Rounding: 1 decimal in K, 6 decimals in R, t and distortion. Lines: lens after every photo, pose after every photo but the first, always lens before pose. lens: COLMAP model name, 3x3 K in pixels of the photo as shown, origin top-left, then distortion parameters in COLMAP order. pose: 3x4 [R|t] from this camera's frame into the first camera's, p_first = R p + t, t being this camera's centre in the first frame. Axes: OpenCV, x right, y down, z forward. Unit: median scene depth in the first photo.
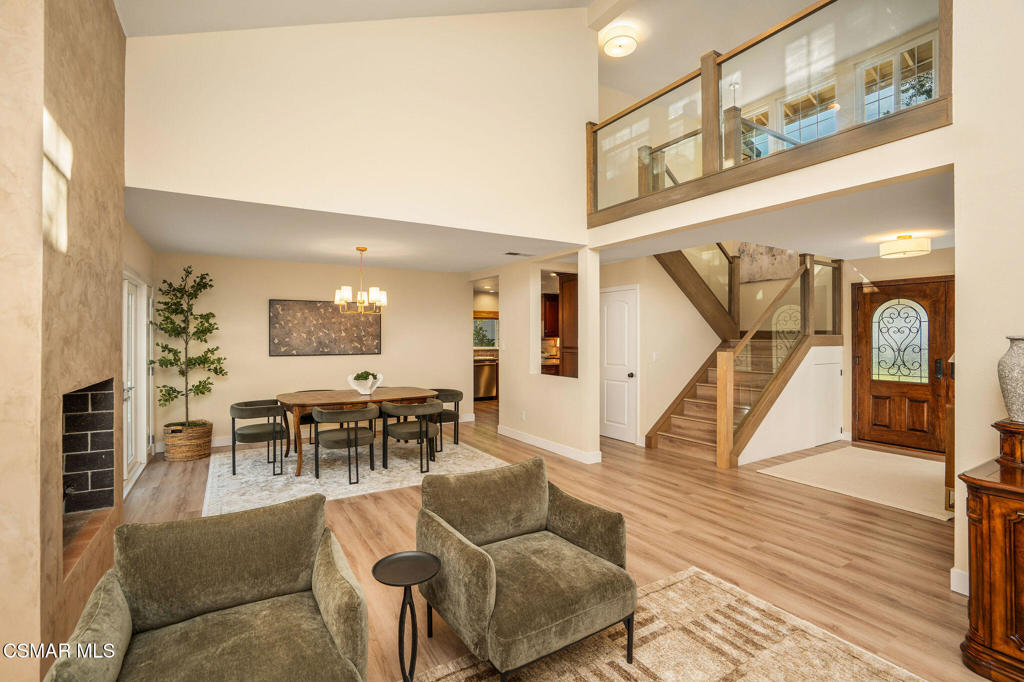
lens RADIAL K [[473.5, 0, 524.4], [0, 473.5, 309.4], [0, 0, 1]] dist [-0.001365, -0.000027]
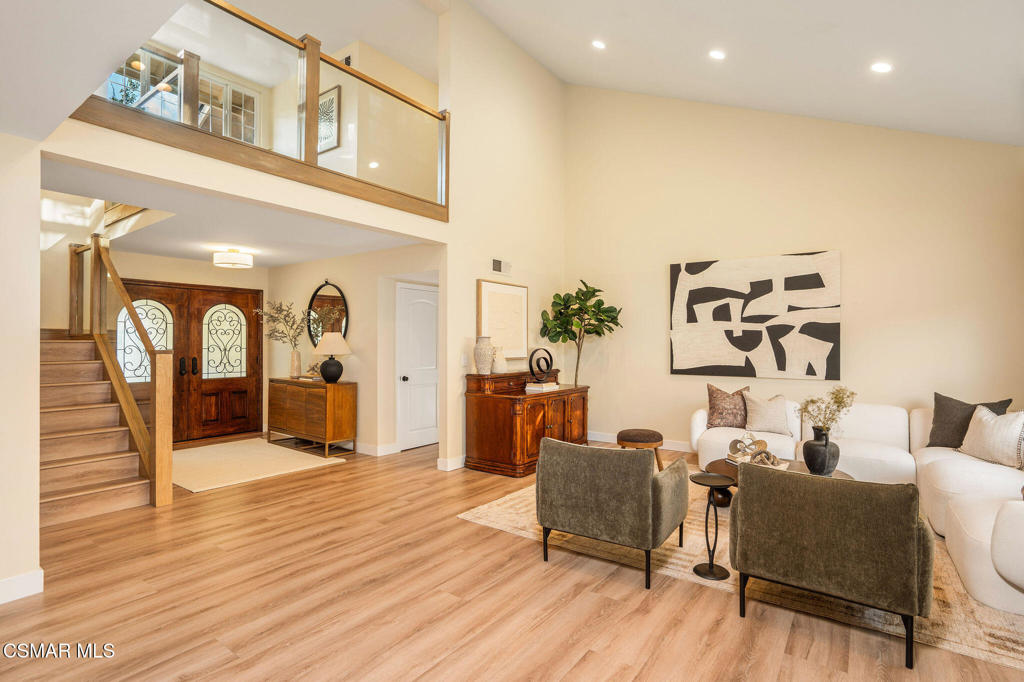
lens RADIAL K [[497.9, 0, 517.2], [0, 497.9, 339.7], [0, 0, 1]] dist [-0.022719, 0.001002]
pose [[-0.356948, -0.000121, 0.934124, -0.553398], [-0.058411, 0.998046, -0.022190, 0.047525], [-0.932296, -0.062484, -0.356257, 0.773563]]
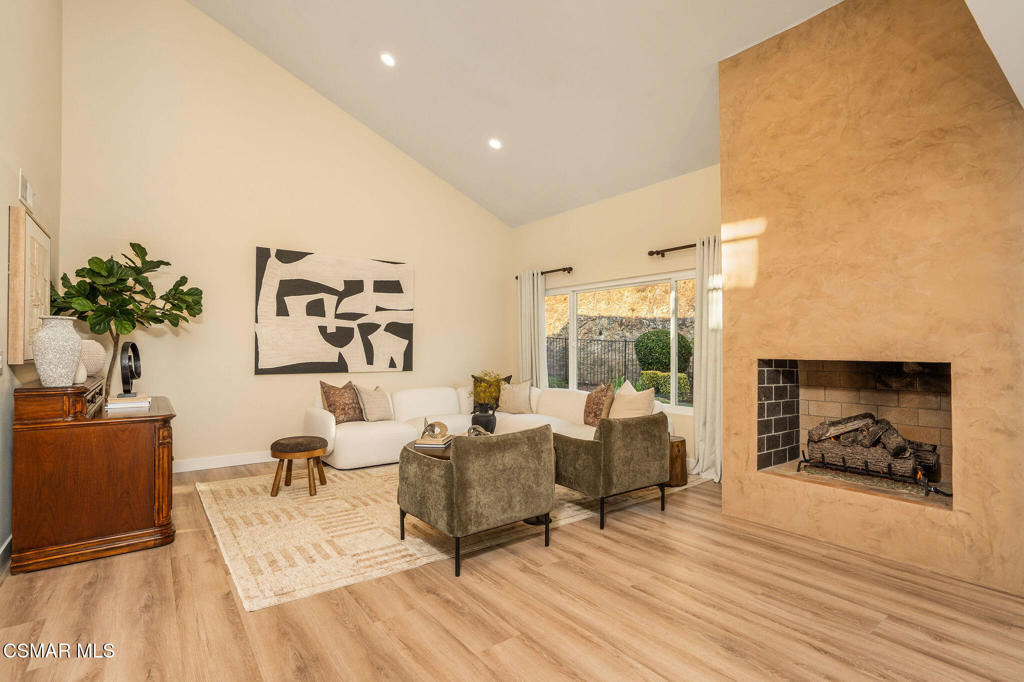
lens RADIAL K [[497.9, 0, 517.2], [0, 497.9, 339.7], [0, 0, 1]] dist [-0.022719, 0.001002]
pose [[-0.998005, -0.004596, -0.062964, -0.019045], [0.000640, 0.996559, -0.082887, 0.096797], [0.063128, -0.082762, -0.994568, 1.059652]]
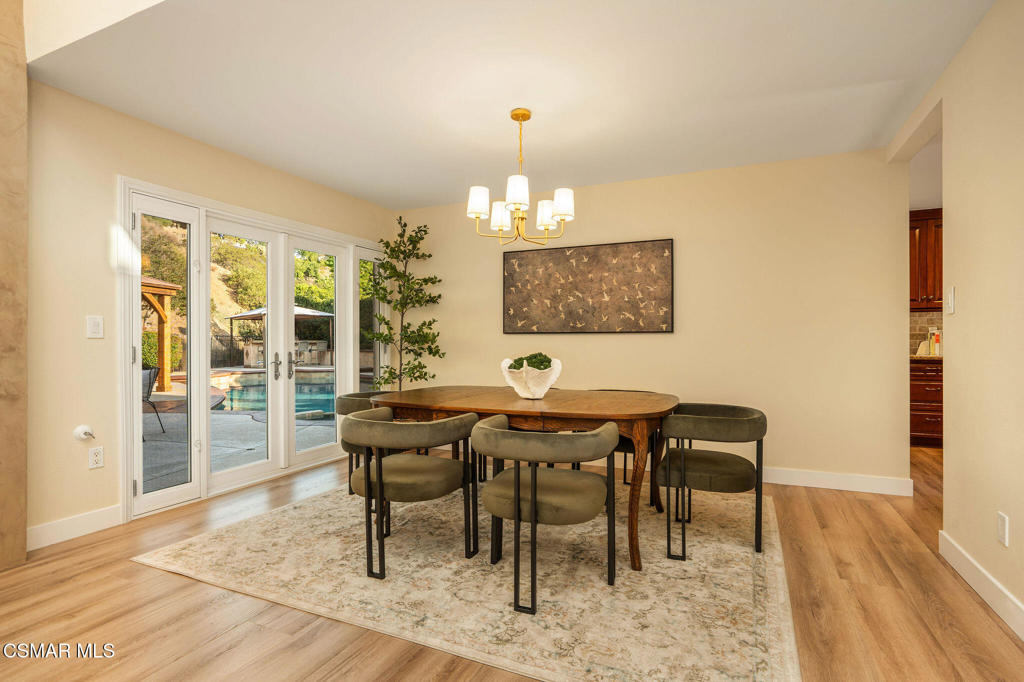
lens RADIAL K [[510.6, 0, 512.0], [0, 510.6, 341.0], [0, 0, 1]] dist [-0.004490, -0.000551]
pose [[0.535435, -0.005358, -0.844560, 0.120838], [0.051692, 0.998313, 0.026438, 0.108976], [0.842993, -0.057813, 0.534808, 0.733784]]
